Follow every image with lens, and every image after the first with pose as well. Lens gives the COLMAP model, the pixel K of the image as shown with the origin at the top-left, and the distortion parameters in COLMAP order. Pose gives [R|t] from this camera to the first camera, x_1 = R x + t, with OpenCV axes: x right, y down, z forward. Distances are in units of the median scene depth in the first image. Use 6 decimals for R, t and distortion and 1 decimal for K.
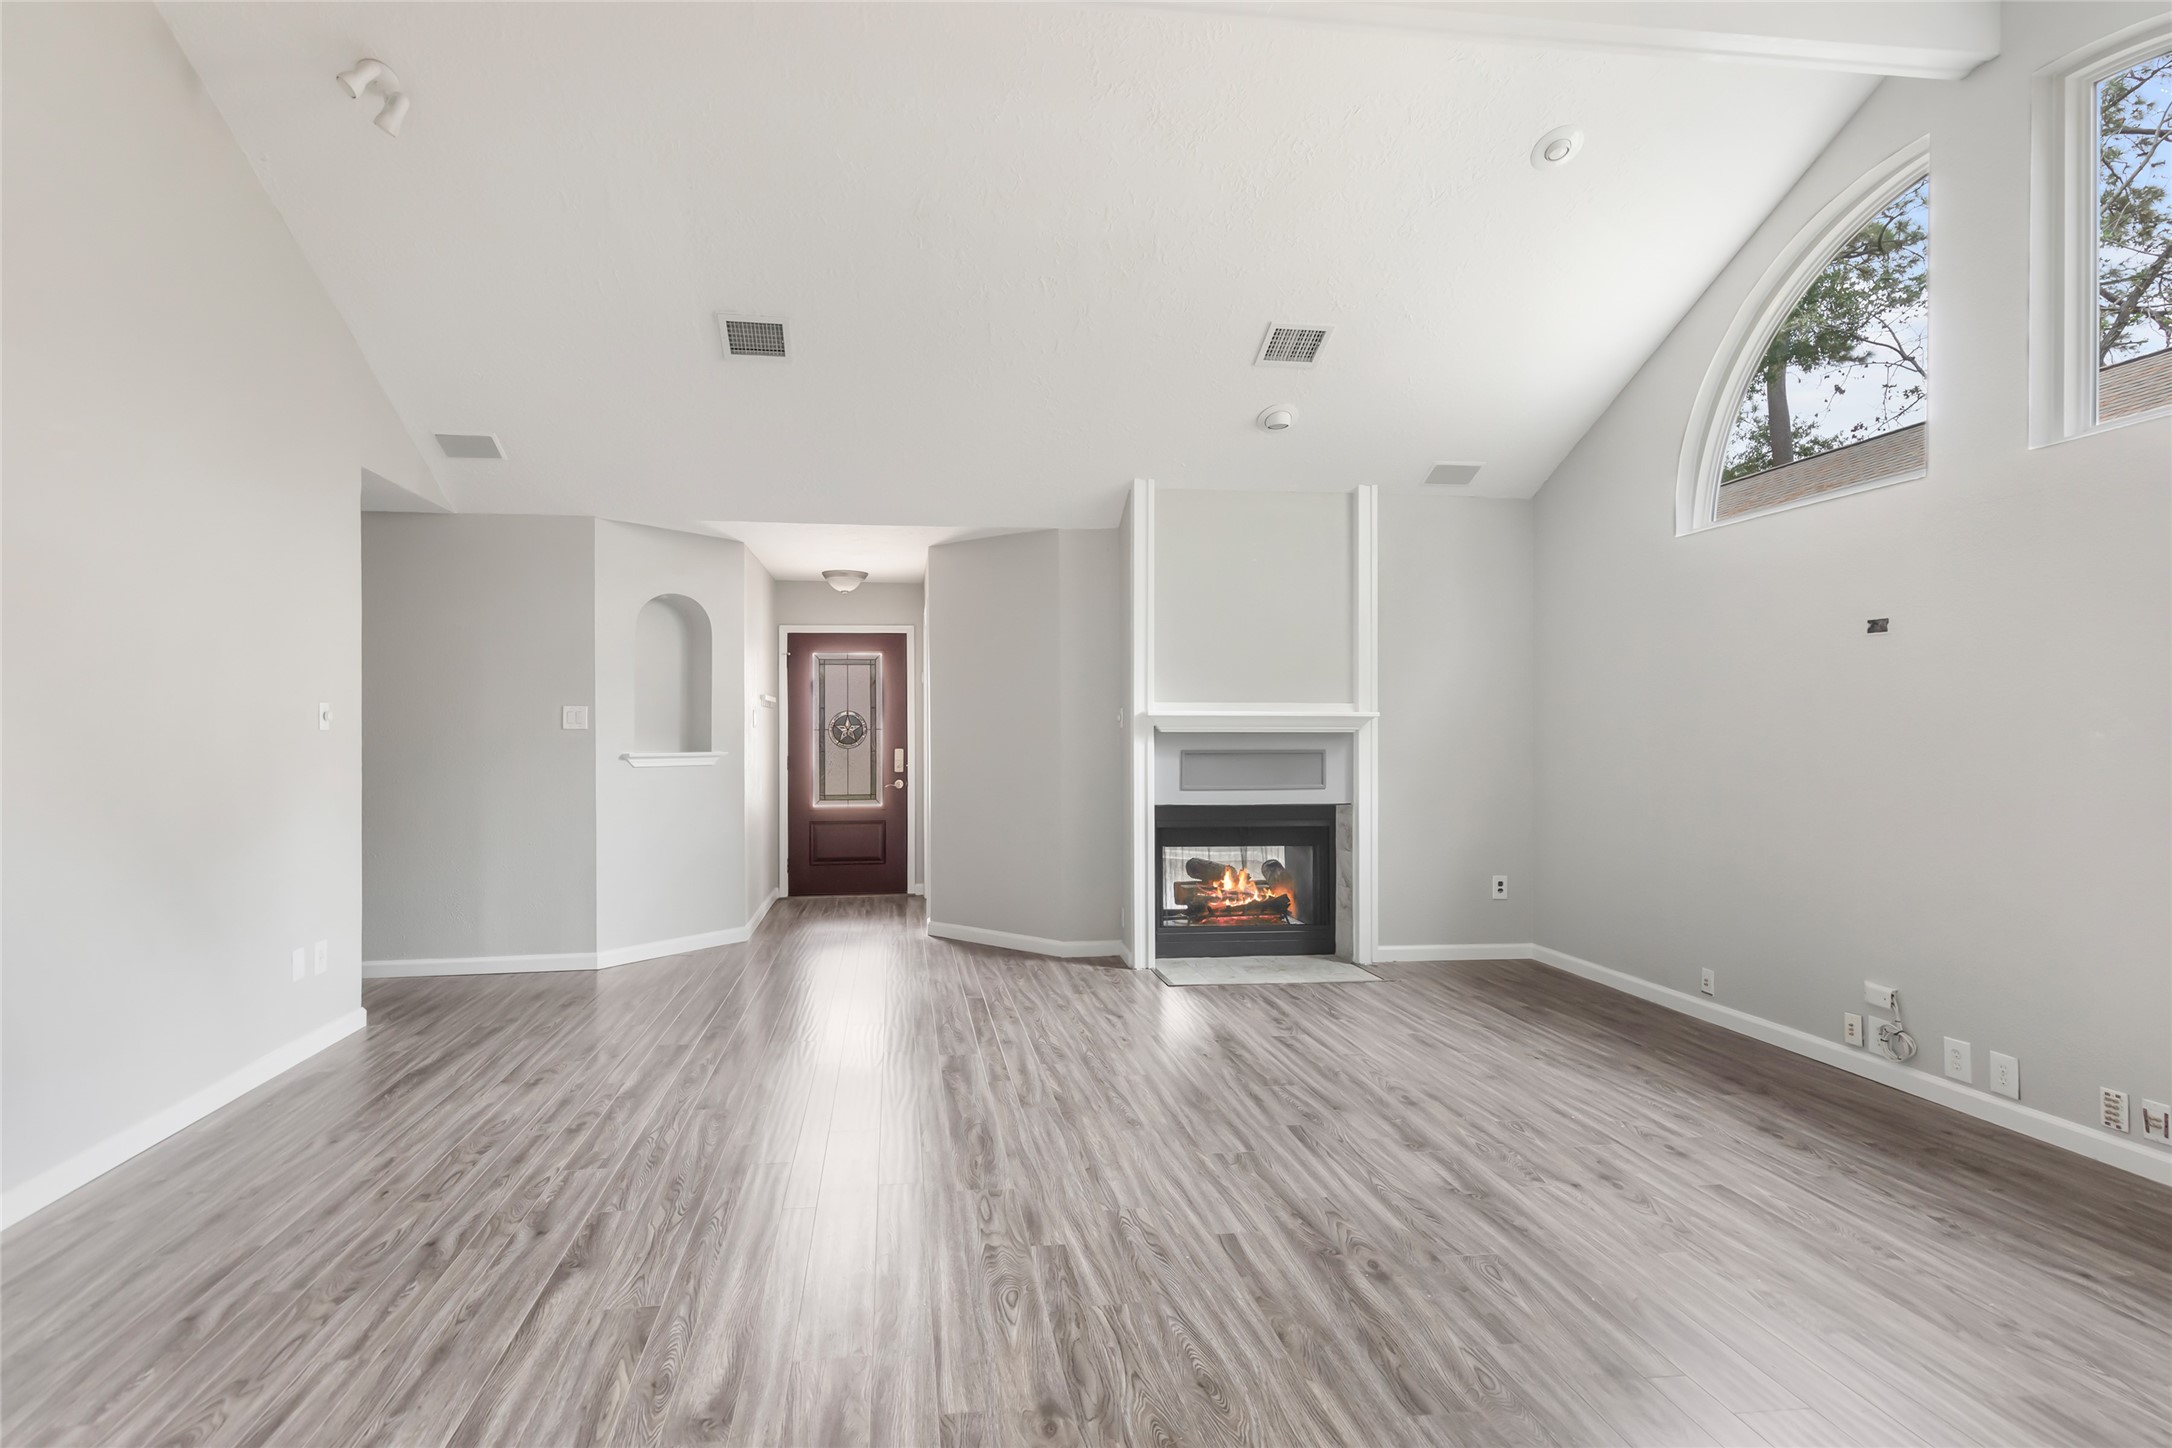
lens RADIAL K [[1044.7, 0, 1076.6], [0, 1044.7, 728.2], [0, 0, 1]] dist [0.010413, -0.000456]
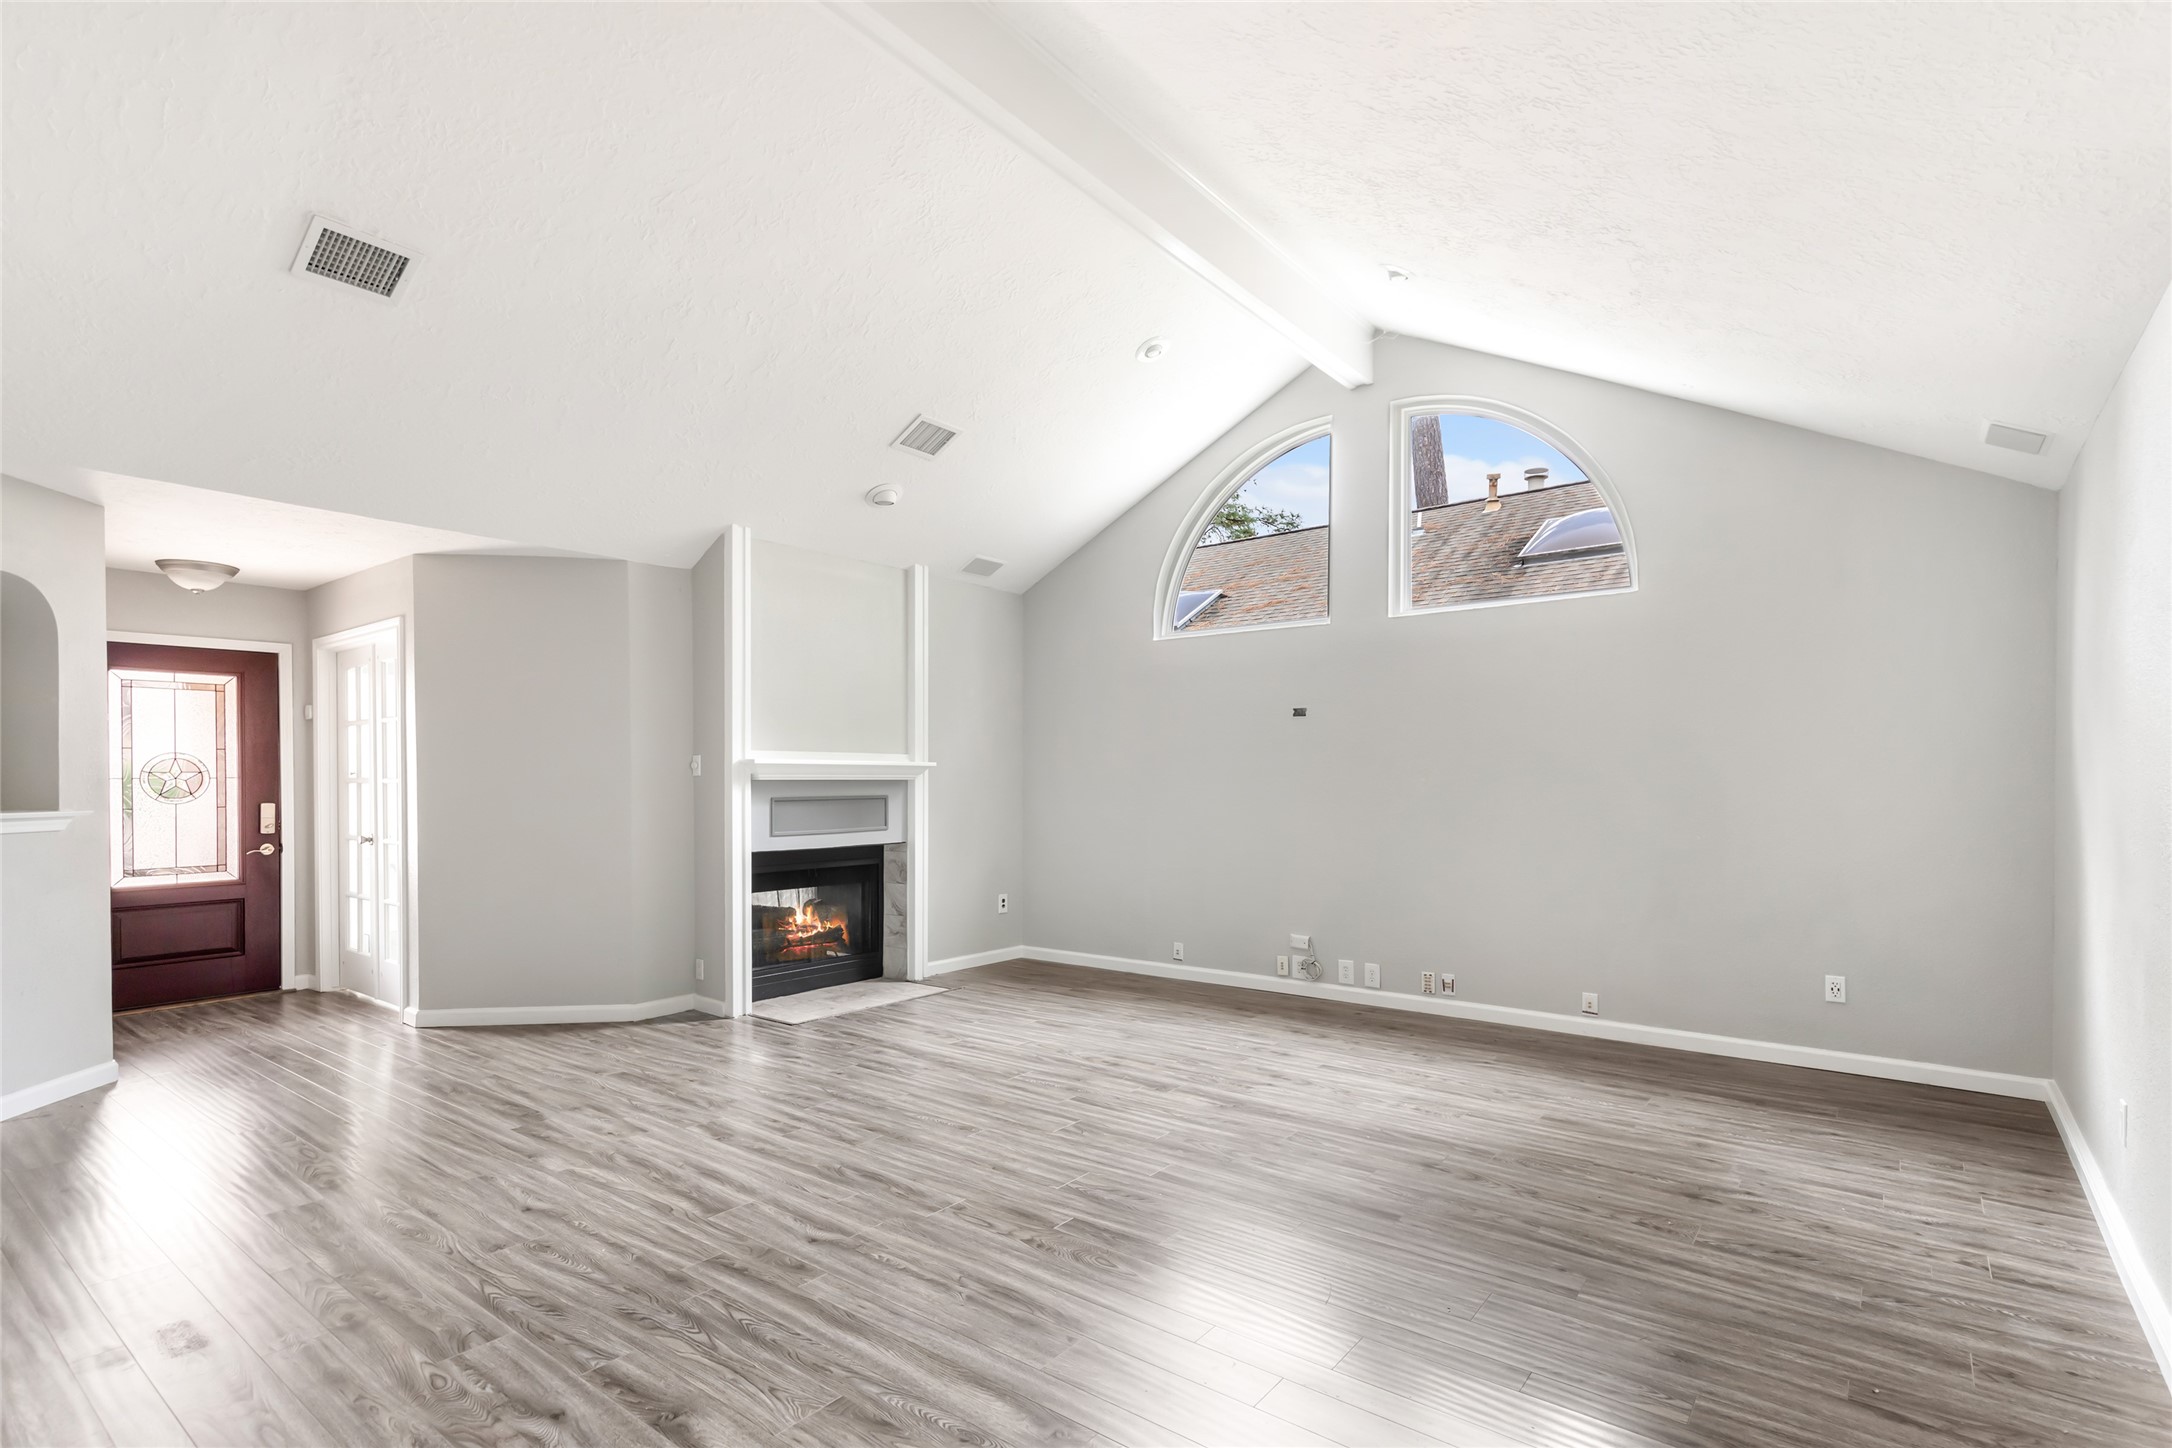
lens RADIAL K [[973.4, 0, 1093.3], [0, 973.4, 786.3], [0, 0, 1]] dist [0.009773, -0.000528]
pose [[0.728405, -0.006796, 0.685113, -0.329790], [0.000254, 0.999953, 0.009649, 0.001099], [-0.685147, -0.006855, 0.728373, 0.089147]]
